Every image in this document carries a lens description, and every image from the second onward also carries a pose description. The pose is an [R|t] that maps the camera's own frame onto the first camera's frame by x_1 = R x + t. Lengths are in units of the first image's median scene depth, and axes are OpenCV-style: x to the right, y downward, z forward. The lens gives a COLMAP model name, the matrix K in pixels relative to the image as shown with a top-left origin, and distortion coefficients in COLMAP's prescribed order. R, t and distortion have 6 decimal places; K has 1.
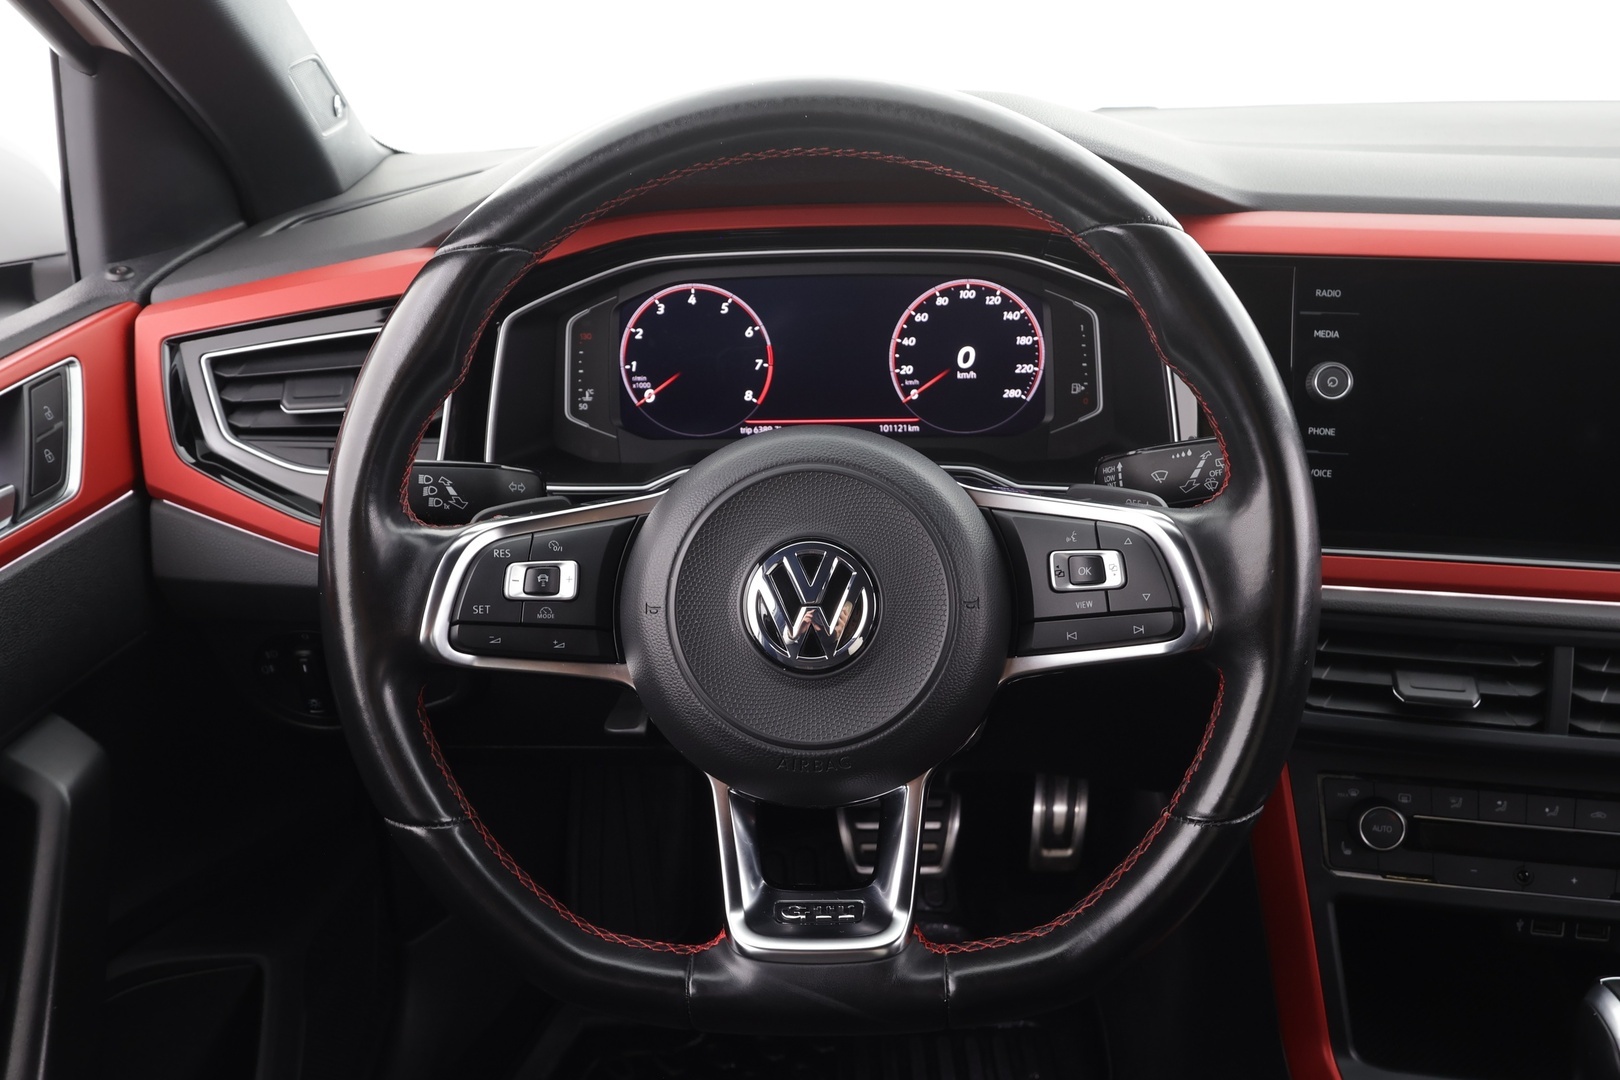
lens RADIAL K [[1288.7, 0, 814.5], [0, 1288.7, 547.0], [0, 0, 1]] dist [-0.009266, 0.007462]
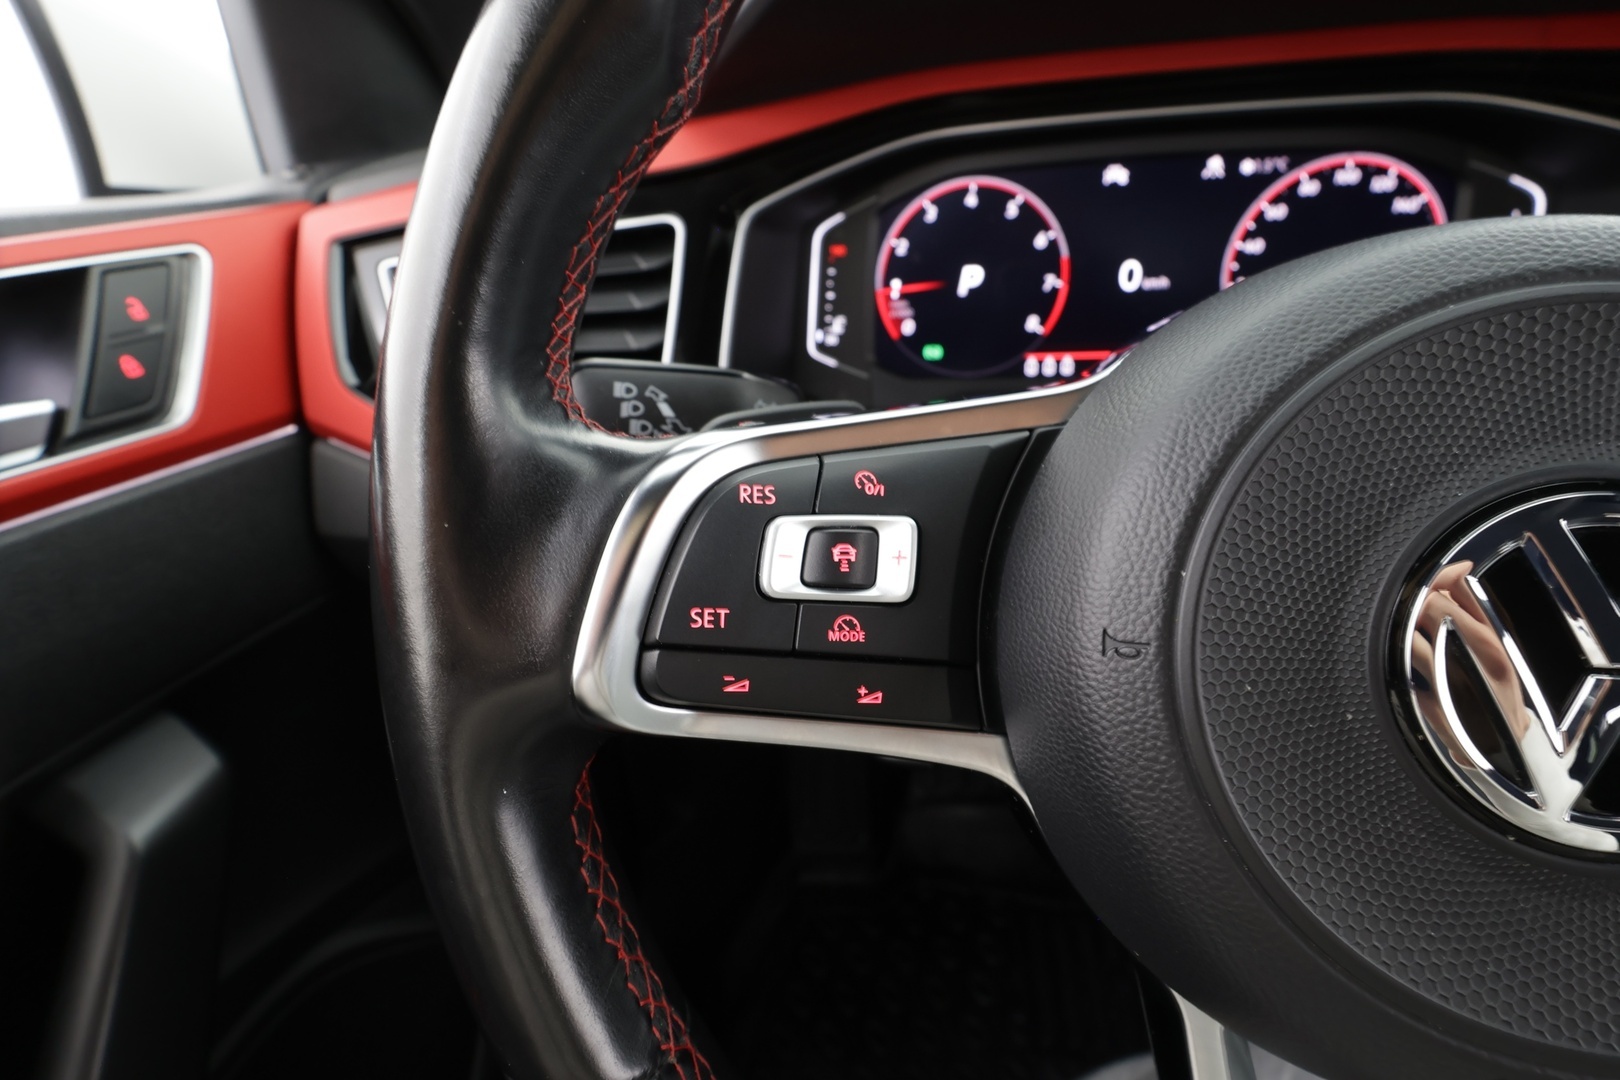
lens RADIAL K [[780.9, 0, 810.3], [0, 780.9, 489.2], [0, 0, 1]] dist [0.005141, 0.000501]
pose [[0.992542, 0.009603, -0.121524, -0.157144], [-0.014748, 0.999030, -0.041502, 0.011133], [0.121007, 0.042985, 0.991720, 0.603448]]
